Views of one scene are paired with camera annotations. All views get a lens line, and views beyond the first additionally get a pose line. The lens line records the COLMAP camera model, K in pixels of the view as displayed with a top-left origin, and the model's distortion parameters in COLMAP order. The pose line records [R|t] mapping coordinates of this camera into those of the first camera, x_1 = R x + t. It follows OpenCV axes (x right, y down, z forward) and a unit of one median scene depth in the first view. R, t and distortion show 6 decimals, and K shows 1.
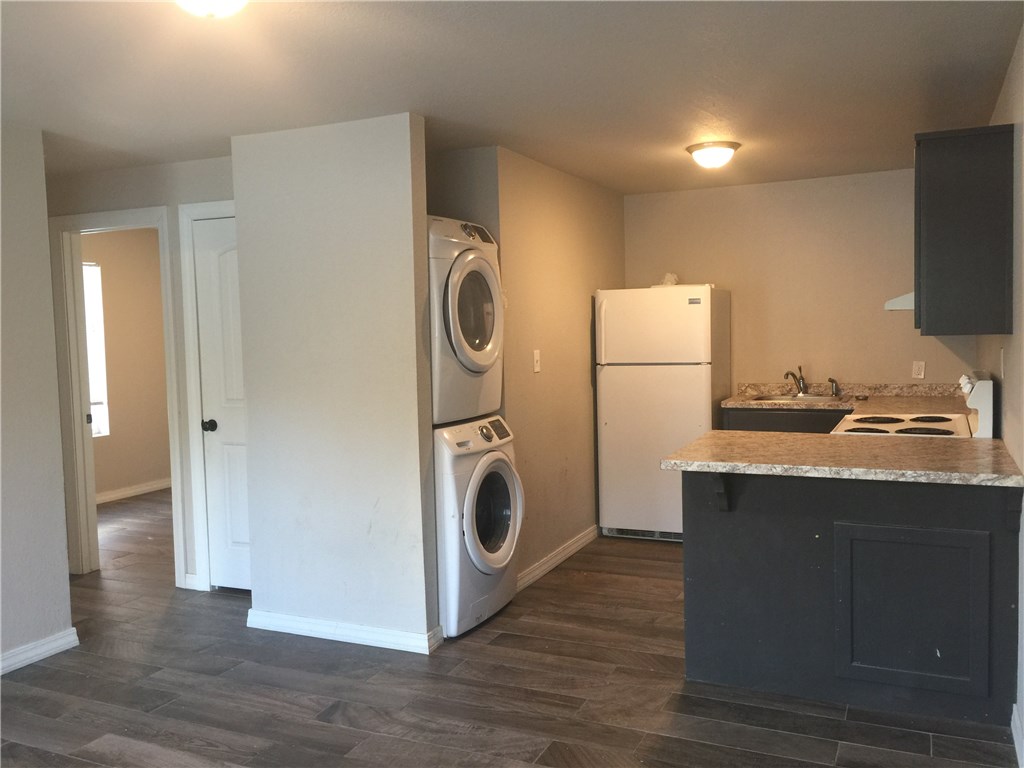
lens RADIAL K [[878.5, 0, 513.3], [0, 878.5, 379.3], [0, 0, 1]] dist [0.061680, -0.073513]
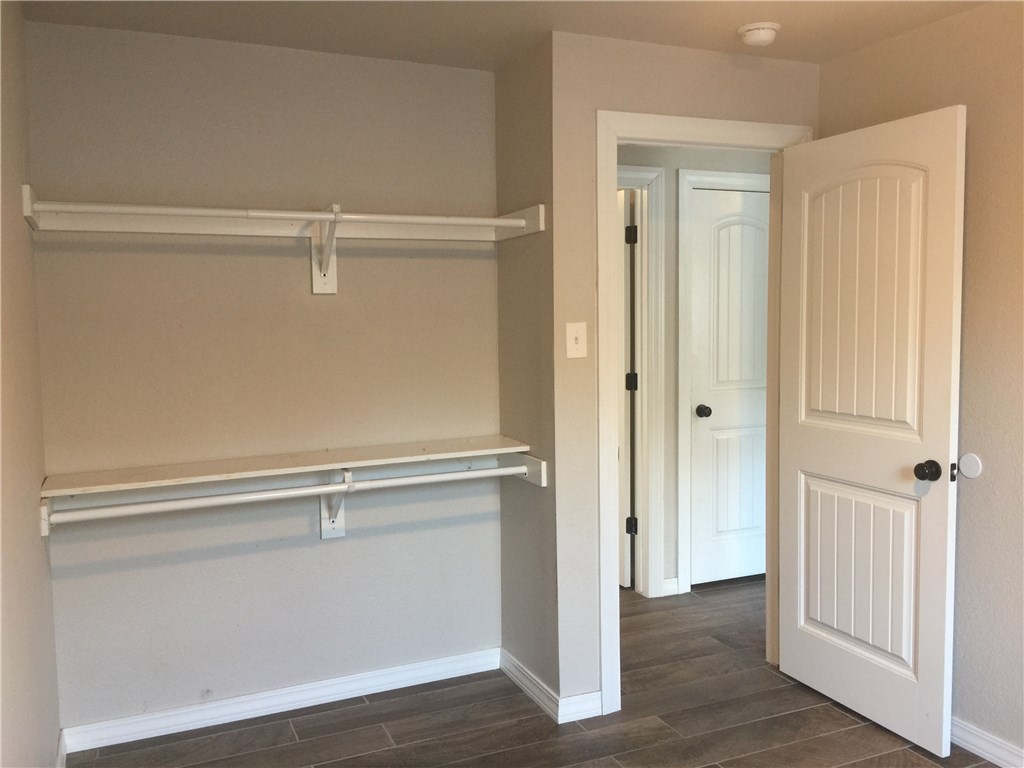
lens RADIAL K [[878.5, 0, 510.2], [0, 878.5, 384.2], [0, 0, 1]] dist [0.061680, -0.073513]
pose [[0.677368, -0.052145, 0.733793, -1.270604], [0.057520, 0.998185, 0.017835, -0.004267], [-0.733392, 0.030127, 0.679138, 0.566529]]
